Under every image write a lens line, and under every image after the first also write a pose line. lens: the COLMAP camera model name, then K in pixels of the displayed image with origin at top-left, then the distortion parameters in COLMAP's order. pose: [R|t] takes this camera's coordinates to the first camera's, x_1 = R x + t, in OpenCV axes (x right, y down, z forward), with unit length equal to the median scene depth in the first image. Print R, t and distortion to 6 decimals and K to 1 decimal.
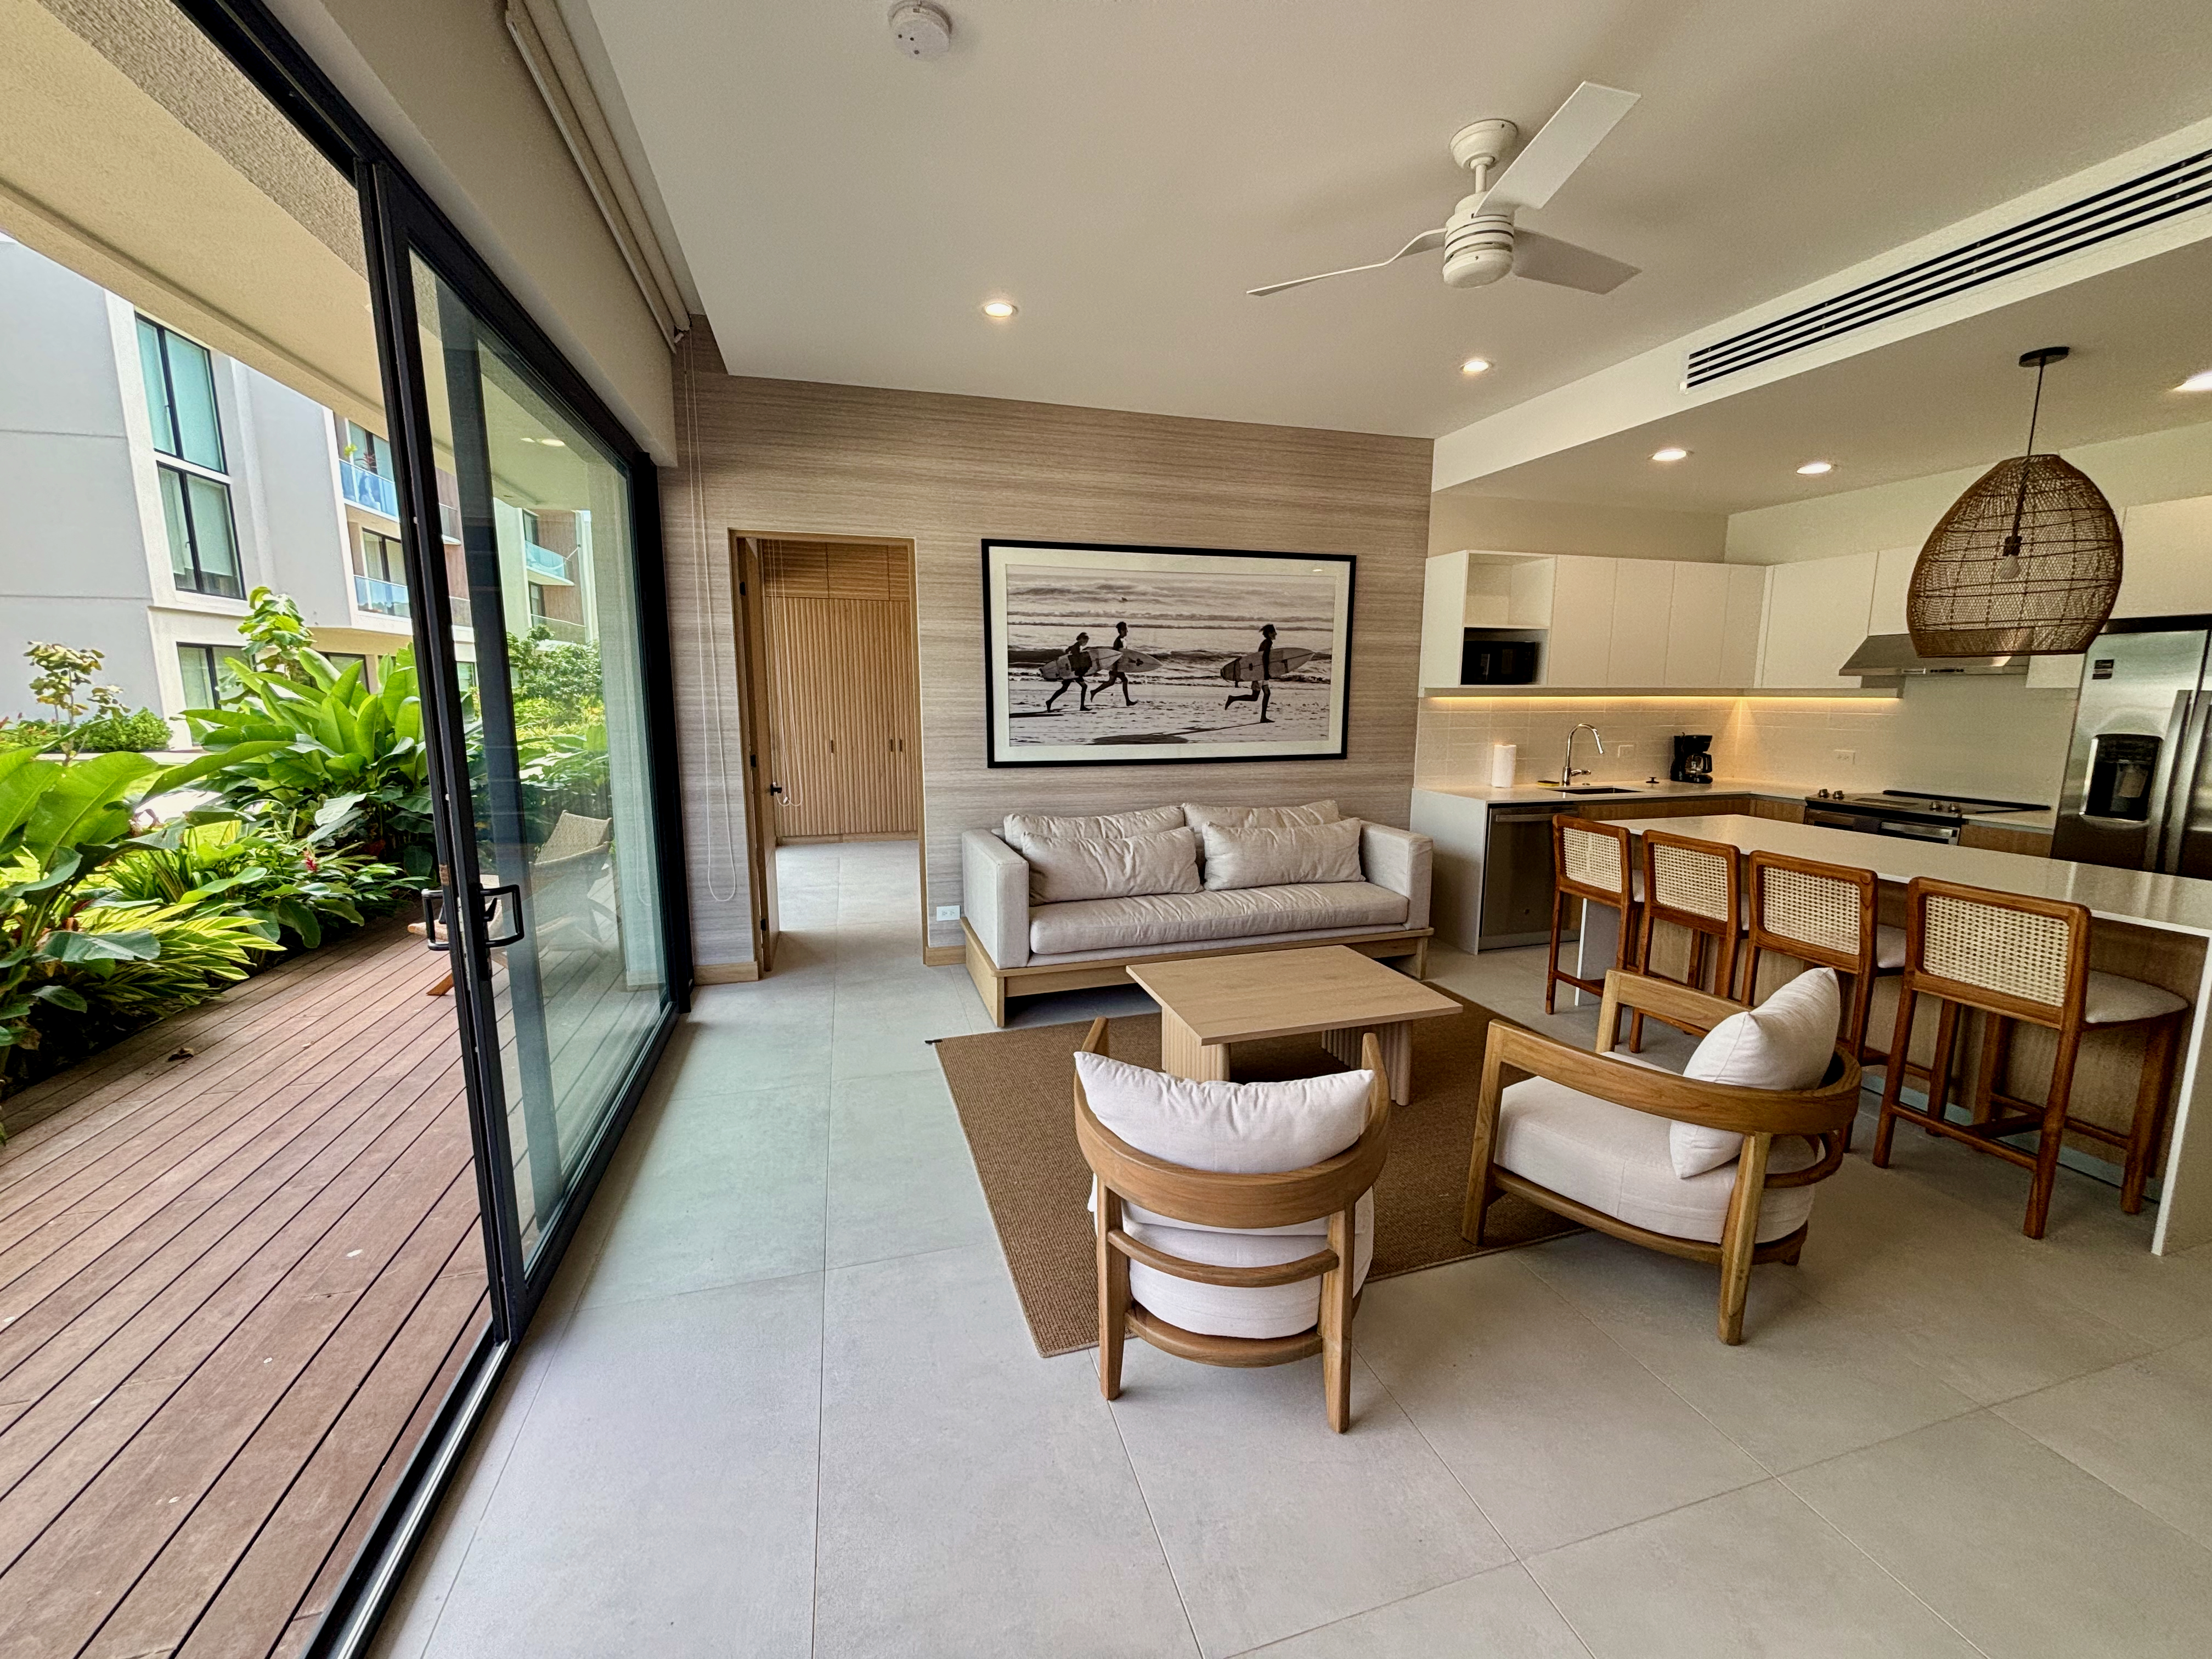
lens RADIAL K [[884.4, 0, 1117.1], [0, 884.4, 832.7], [0, 0, 1]] dist [-0.005700, -0.000731]
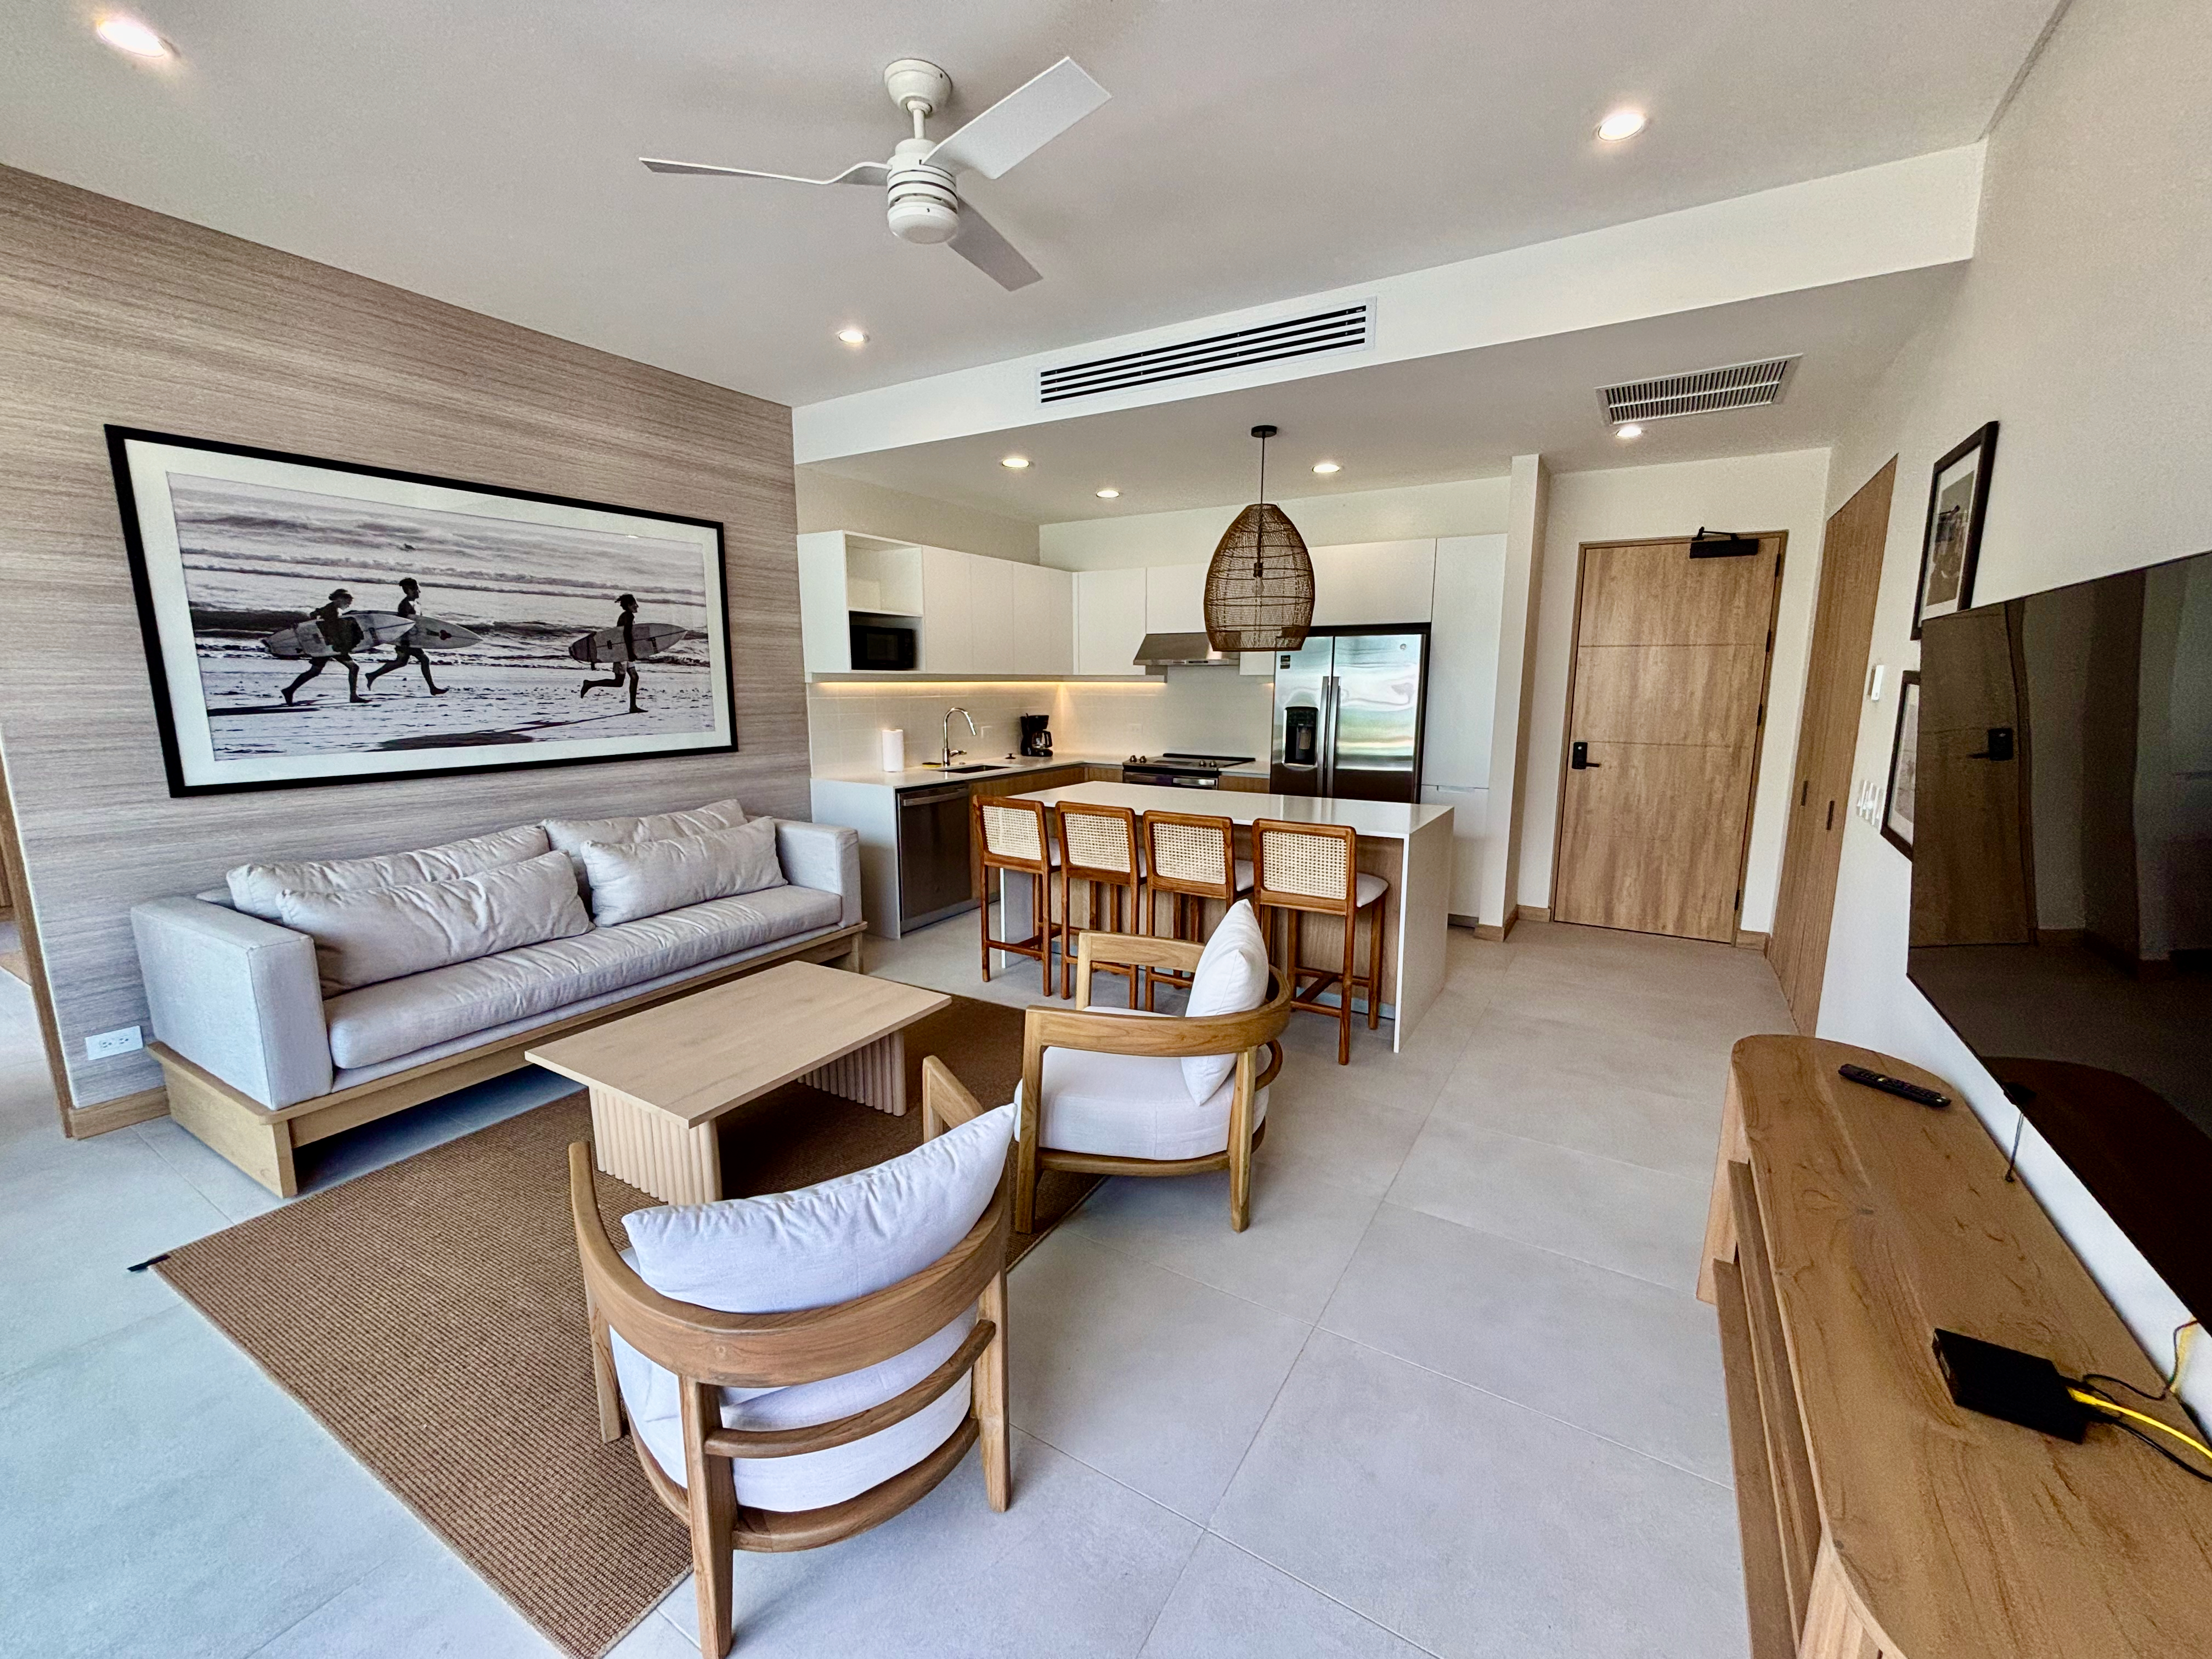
lens RADIAL K [[884.4, 0, 1110.5], [0, 884.4, 829.4], [0, 0, 1]] dist [-0.005700, -0.000731]
pose [[0.740463, -0.112623, 0.662594, -0.082217], [0.103658, 0.993201, 0.052977, -0.017583], [-0.664056, 0.029456, 0.747103, 0.111597]]
